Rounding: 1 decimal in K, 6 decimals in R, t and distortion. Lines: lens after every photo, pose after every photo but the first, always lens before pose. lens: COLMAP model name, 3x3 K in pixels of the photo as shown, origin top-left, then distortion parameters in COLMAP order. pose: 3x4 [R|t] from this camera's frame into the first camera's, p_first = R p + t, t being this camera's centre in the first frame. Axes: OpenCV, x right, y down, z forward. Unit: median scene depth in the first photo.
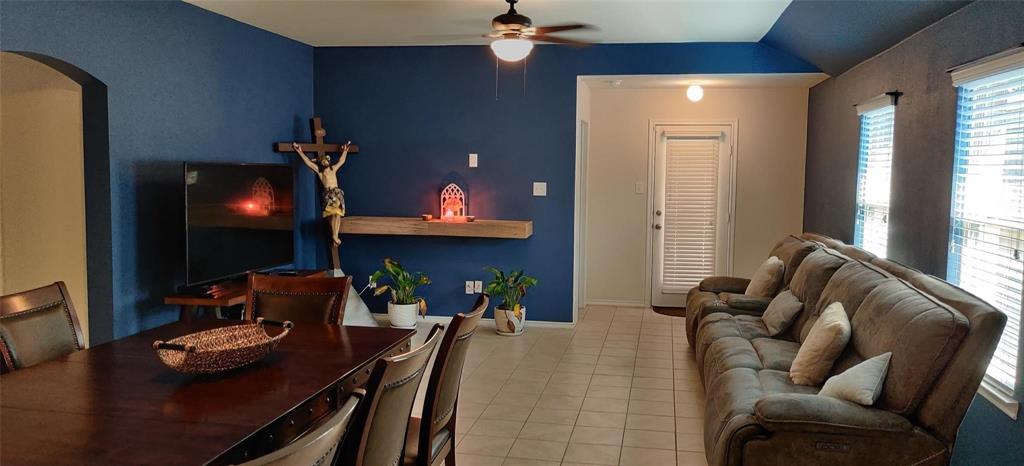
lens RADIAL K [[767.1, 0, 539.7], [0, 767.1, 217.8], [0, 0, 1]] dist [0.033623, -0.038089]
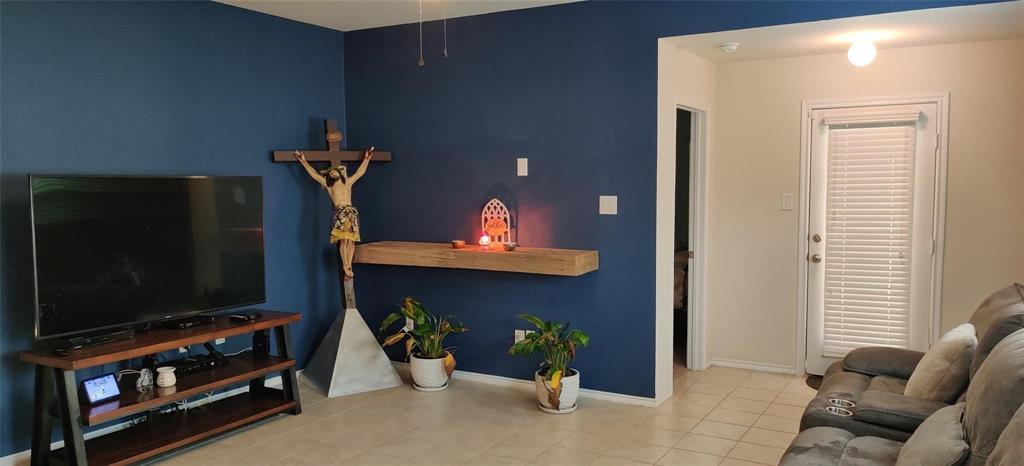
lens RADIAL K [[767.1, 0, 513.5], [0, 767.1, 235.3], [0, 0, 1]] dist [0.033623, -0.038089]
pose [[0.935043, 0.006492, -0.354475, 0.168896], [-0.004349, 0.999967, 0.006844, -0.014311], [0.354508, -0.004858, 0.935041, 0.310951]]
